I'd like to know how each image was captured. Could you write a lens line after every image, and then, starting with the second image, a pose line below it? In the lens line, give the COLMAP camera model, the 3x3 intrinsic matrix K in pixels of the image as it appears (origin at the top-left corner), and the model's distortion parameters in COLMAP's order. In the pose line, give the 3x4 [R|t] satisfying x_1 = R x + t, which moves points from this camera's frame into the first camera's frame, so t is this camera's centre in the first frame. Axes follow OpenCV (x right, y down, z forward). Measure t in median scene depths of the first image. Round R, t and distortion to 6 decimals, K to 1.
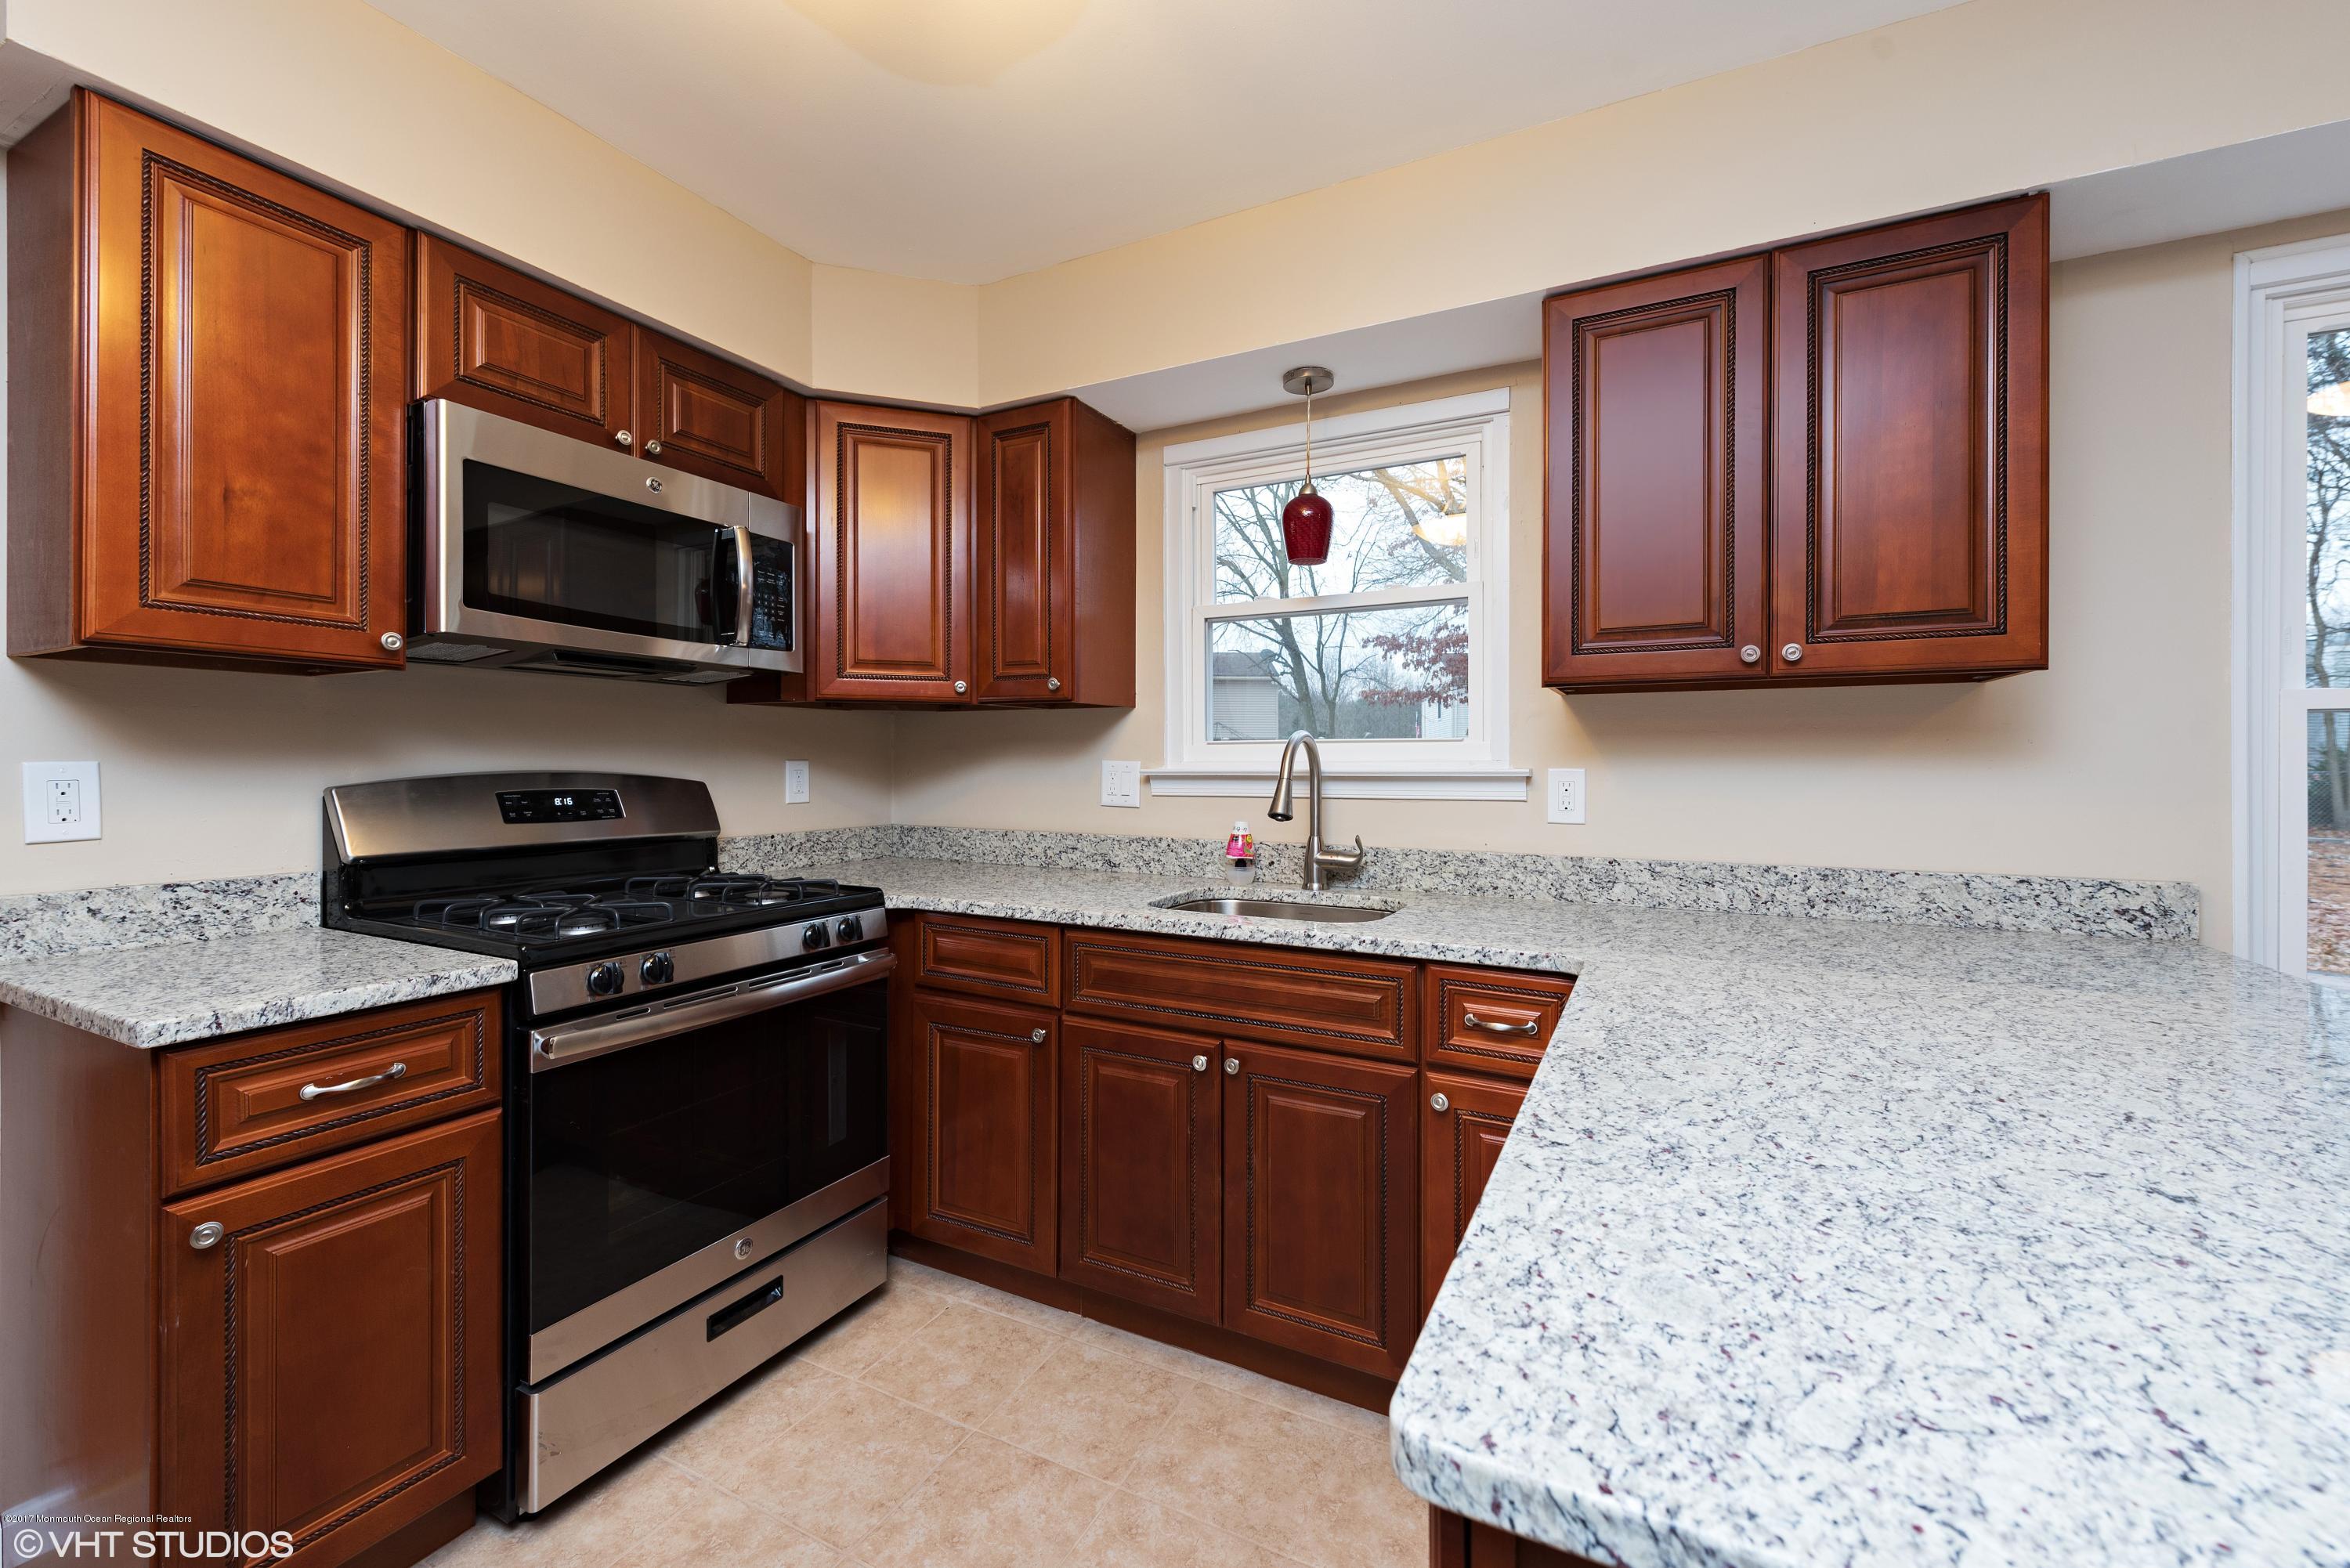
lens RADIAL K [[946.0, 0, 1182.8], [0, 946.0, 769.6], [0, 0, 1]] dist [0.002667, -0.000044]
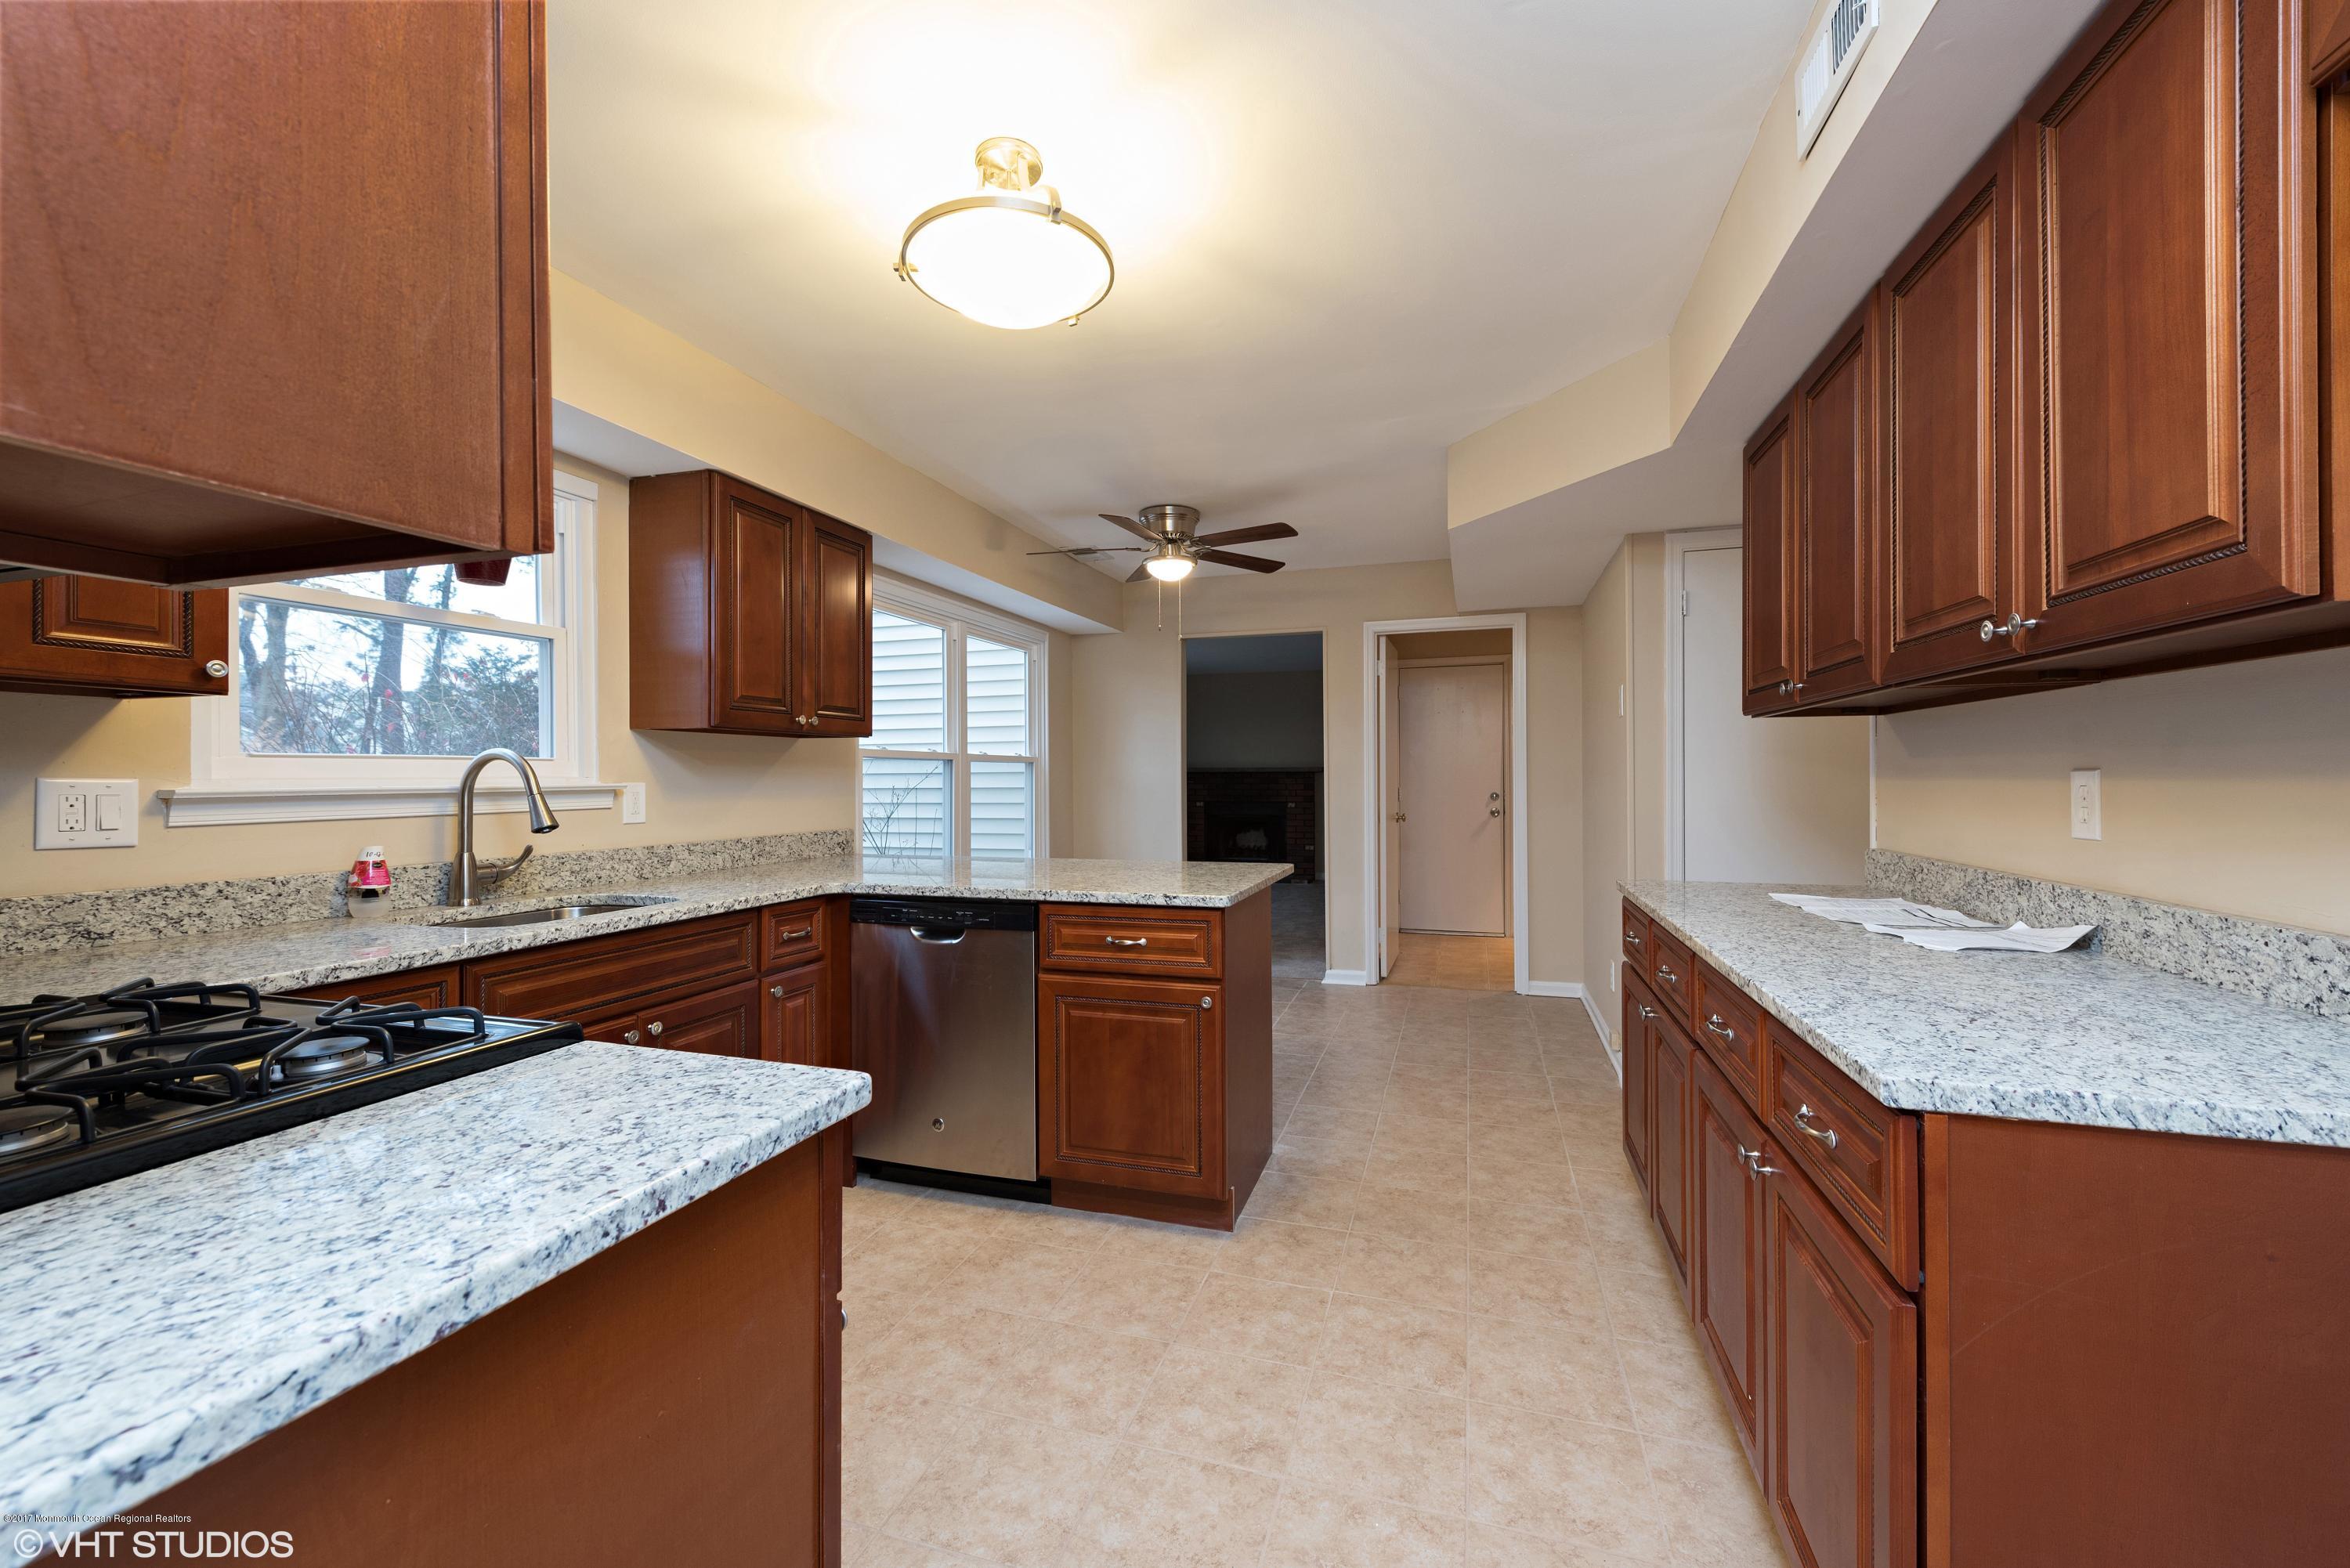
lens RADIAL K [[946.0, 0, 1171.1], [0, 946.0, 778.1], [0, 0, 1]] dist [0.002667, -0.000044]
pose [[-0.180263, -0.001416, 0.983617, -0.984484], [0.009320, 0.999952, 0.003147, -0.004892], [-0.983574, 0.009735, -0.180241, 0.441594]]
